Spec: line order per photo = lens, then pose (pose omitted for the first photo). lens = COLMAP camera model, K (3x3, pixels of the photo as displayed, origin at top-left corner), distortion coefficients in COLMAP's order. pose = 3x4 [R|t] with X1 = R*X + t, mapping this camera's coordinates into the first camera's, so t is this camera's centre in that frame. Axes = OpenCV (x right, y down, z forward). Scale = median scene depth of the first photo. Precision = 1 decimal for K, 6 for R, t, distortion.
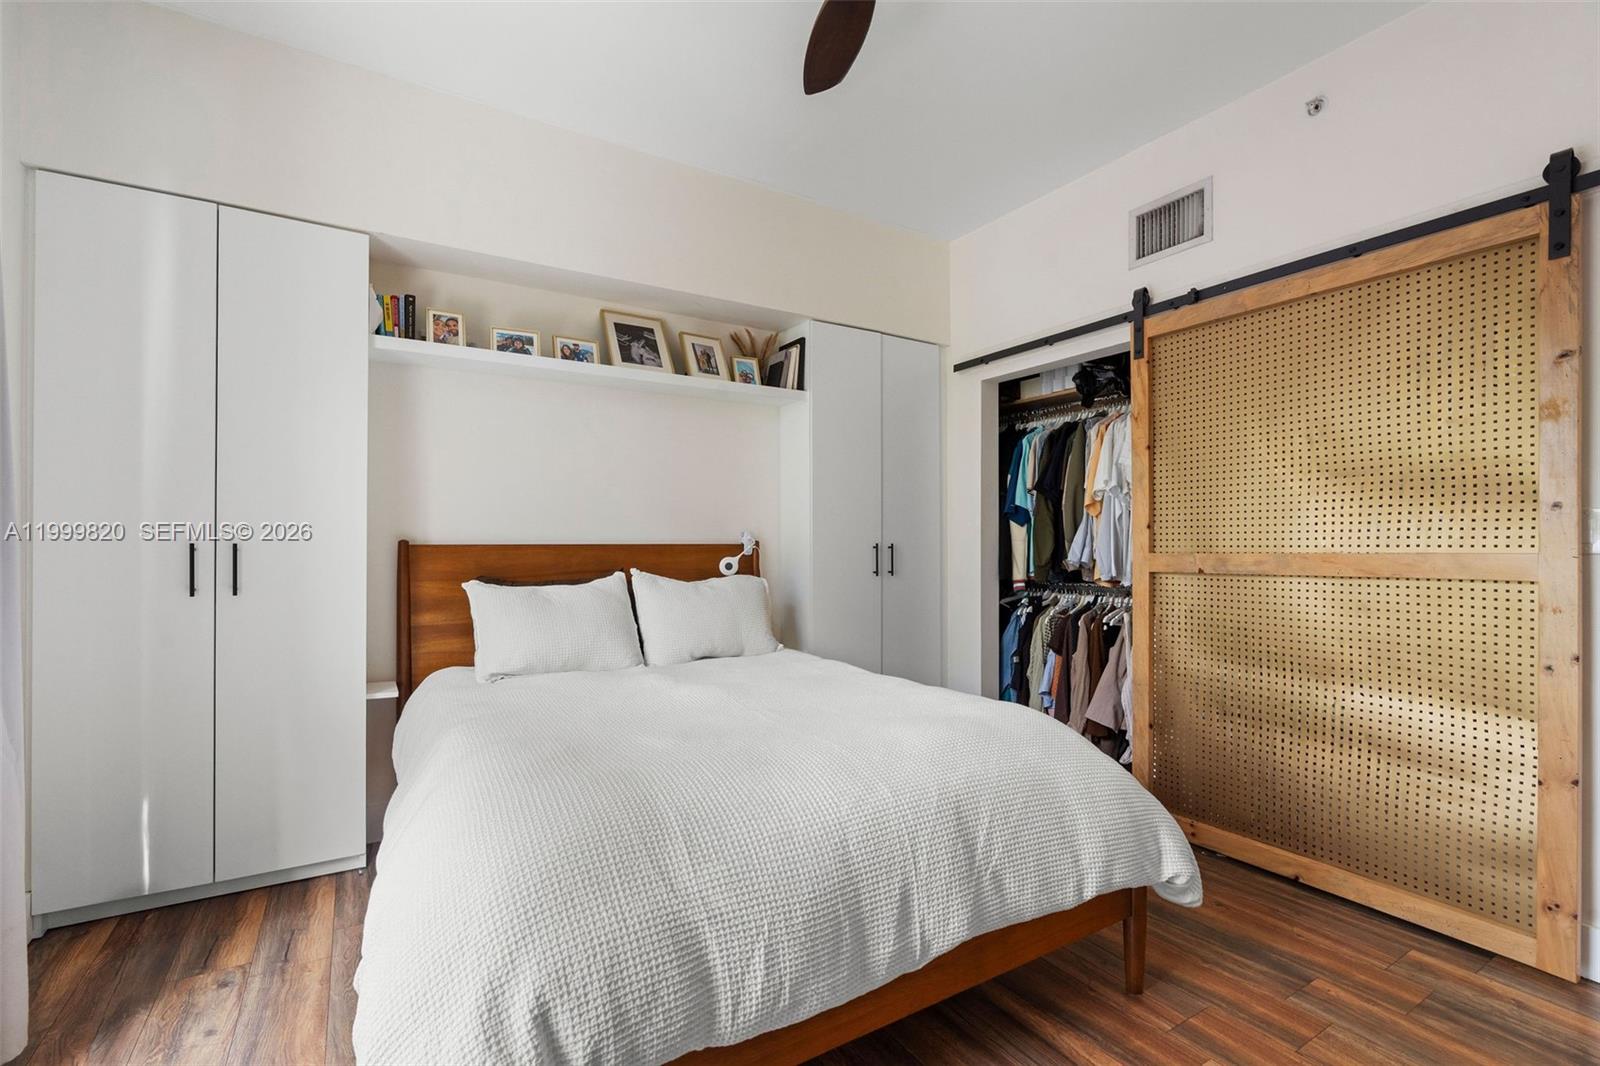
lens RADIAL K [[723.6, 0, 797.4], [0, 723.6, 536.6], [0, 0, 1]] dist [-0.002453, 0.000776]
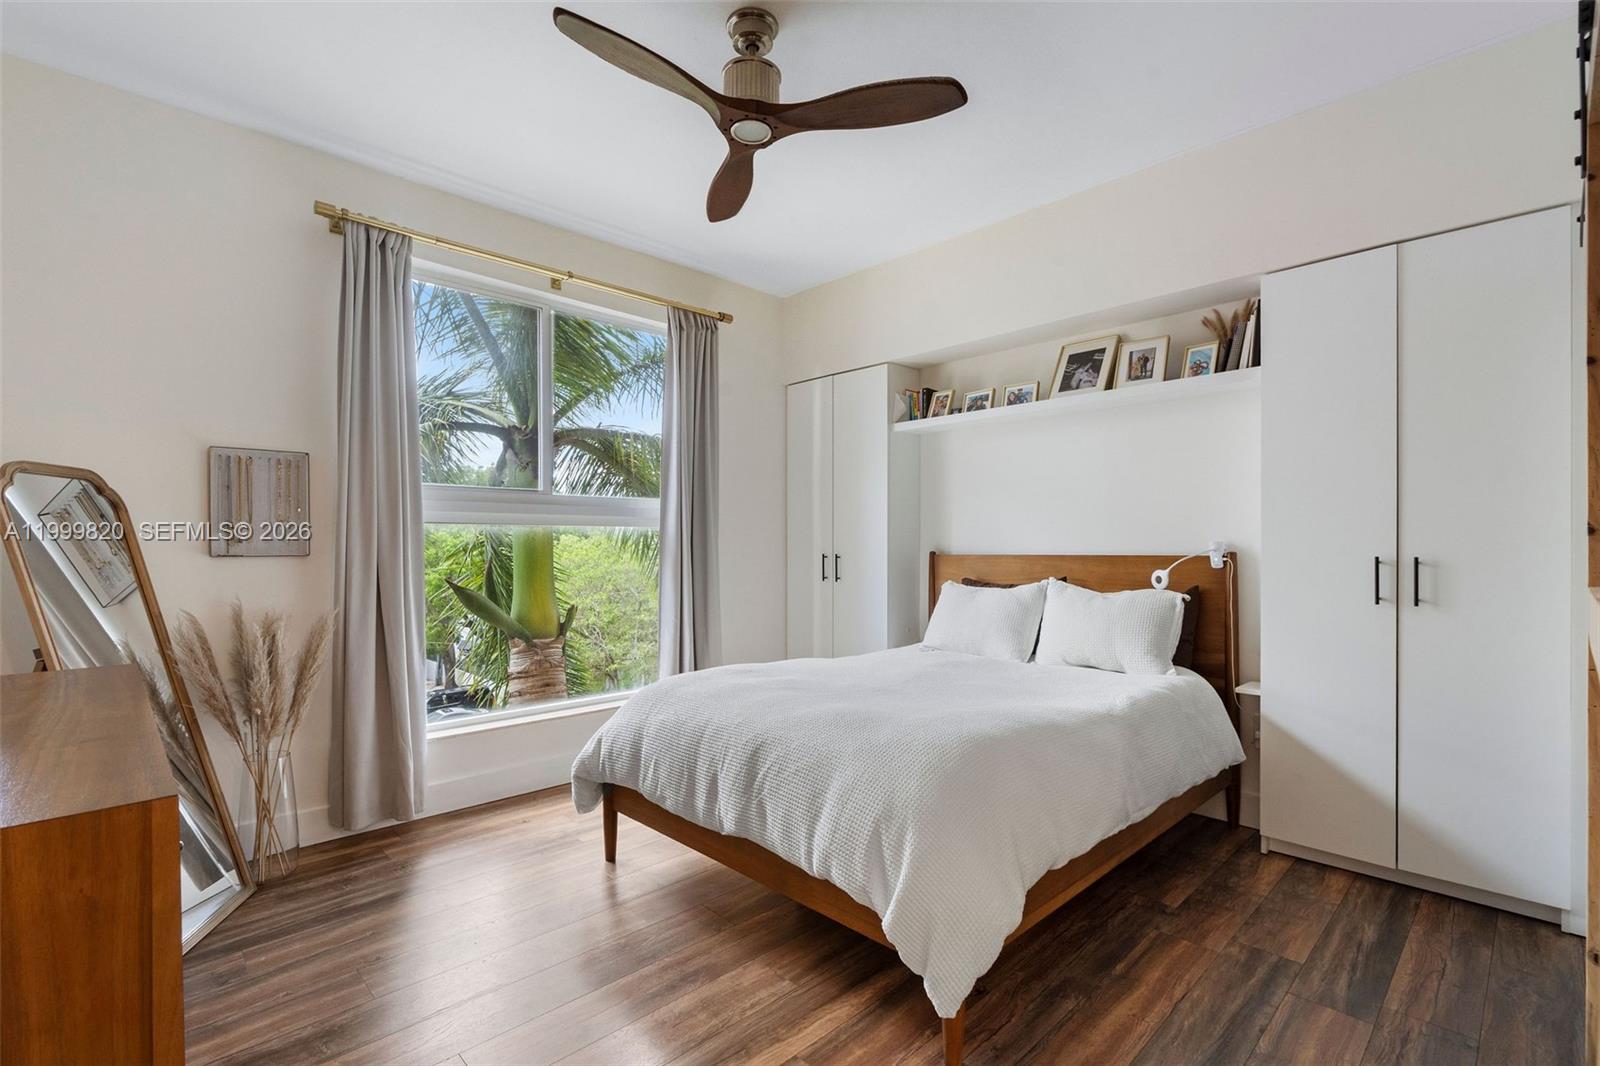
lens RADIAL K [[723.6, 0, 797.4], [0, 723.6, 536.6], [0, 0, 1]] dist [-0.002453, 0.000776]
pose [[0.223566, -0.022691, -0.974425, 1.458618], [0.006103, 0.999742, -0.021880, 0.005584], [0.974670, -0.001055, 0.223647, 0.693280]]
